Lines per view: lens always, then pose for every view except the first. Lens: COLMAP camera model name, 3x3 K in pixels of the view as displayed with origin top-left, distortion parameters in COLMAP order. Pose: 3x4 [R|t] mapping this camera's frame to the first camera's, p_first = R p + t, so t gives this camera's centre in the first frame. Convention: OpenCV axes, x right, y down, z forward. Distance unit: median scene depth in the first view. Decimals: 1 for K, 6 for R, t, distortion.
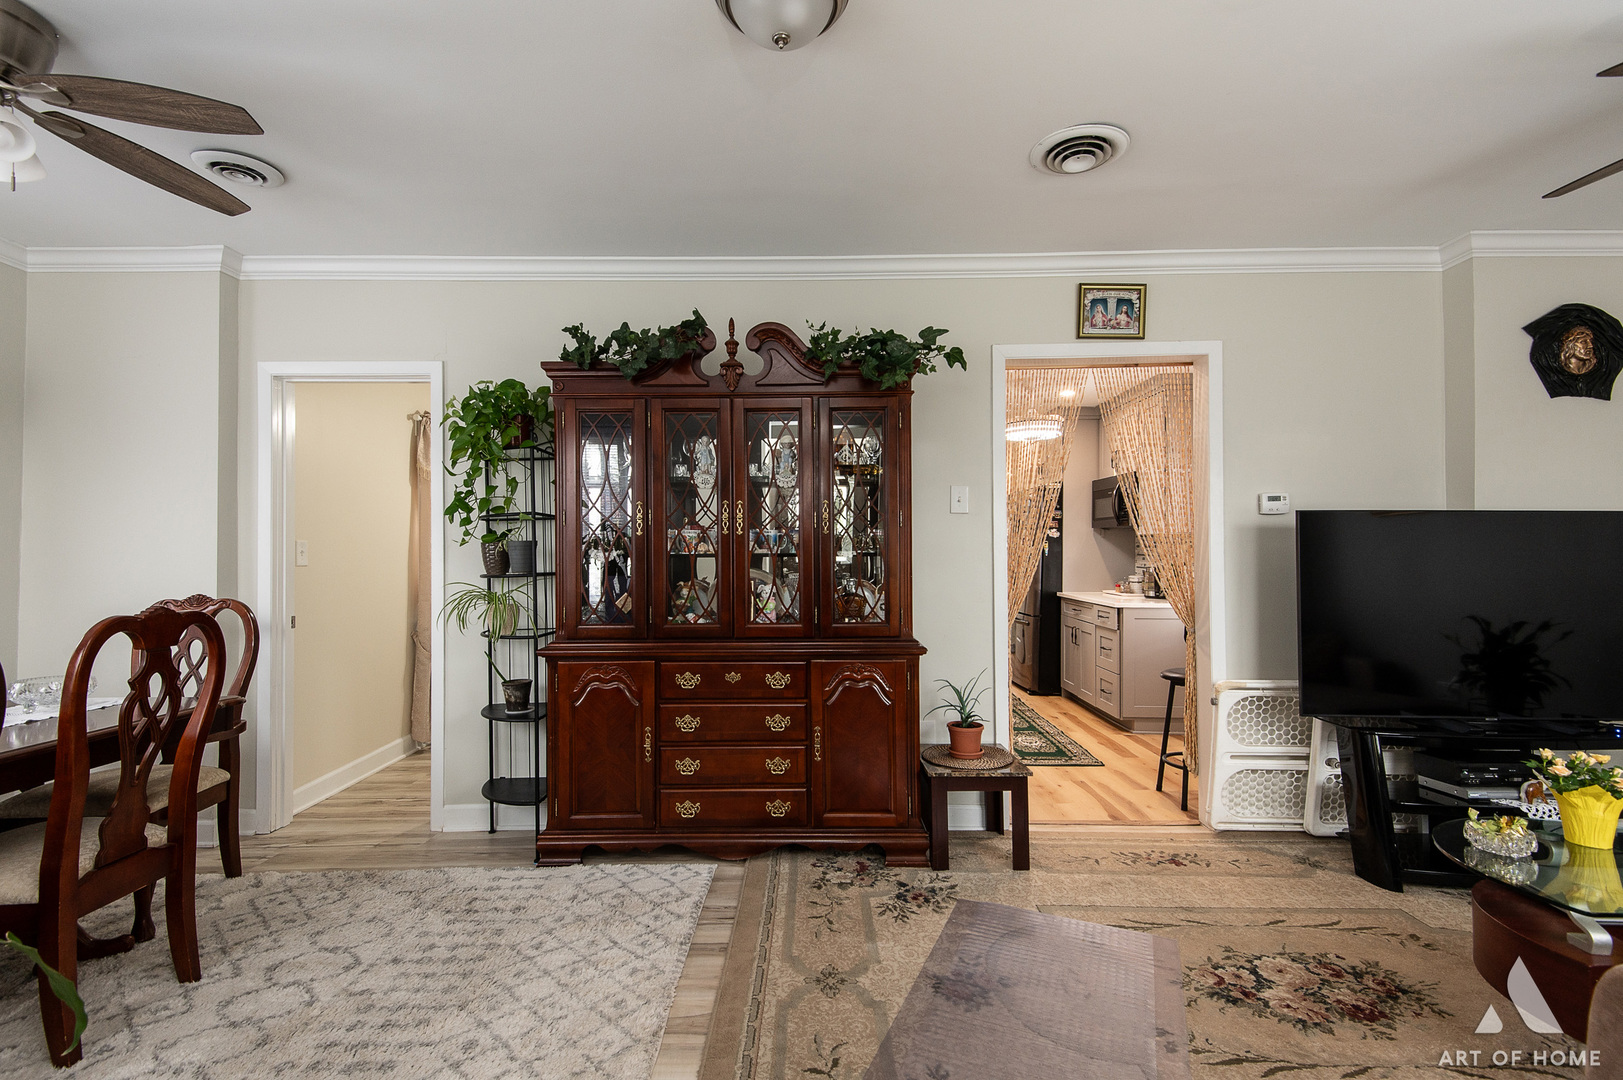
lens RADIAL K [[730.1, 0, 812.0], [0, 730.1, 538.2], [0, 0, 1]] dist [0.001515, -0.000999]
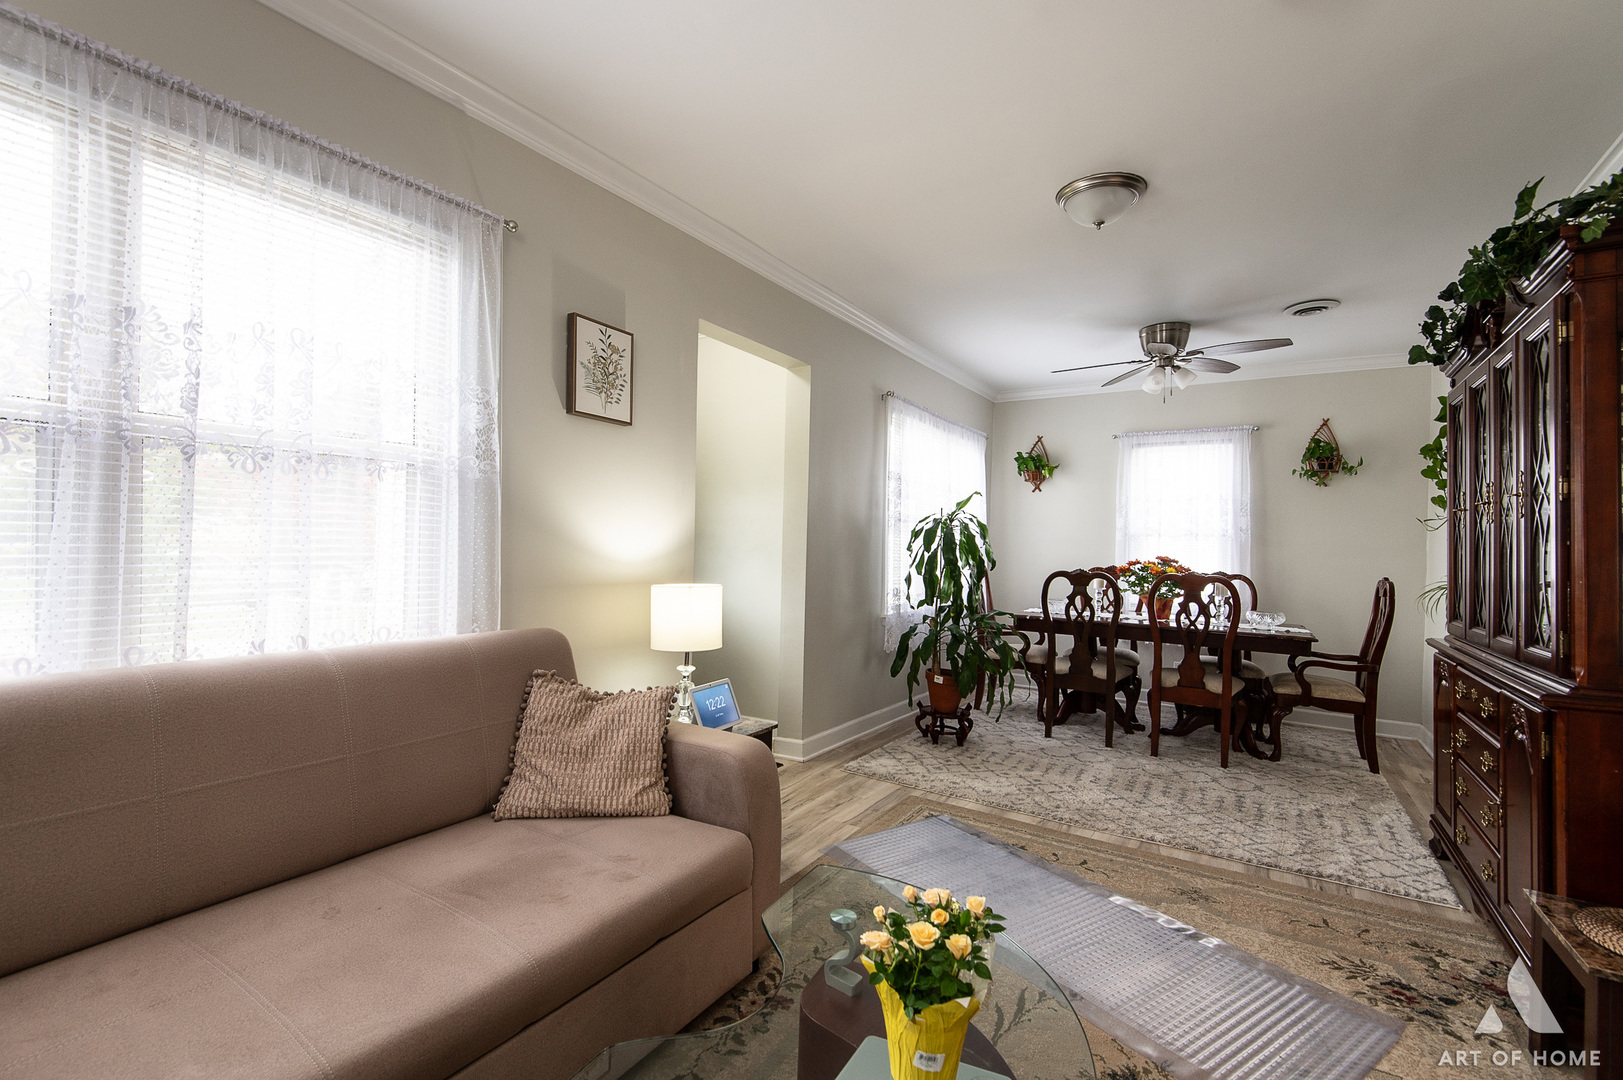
lens RADIAL K [[730.1, 0, 811.2], [0, 730.1, 546.5], [0, 0, 1]] dist [0.001515, -0.000999]
pose [[-0.523969, -0.003413, -0.851731, 1.168657], [0.014061, 0.999821, -0.012657, 0.014800], [0.851622, -0.018608, -0.523827, 0.904194]]
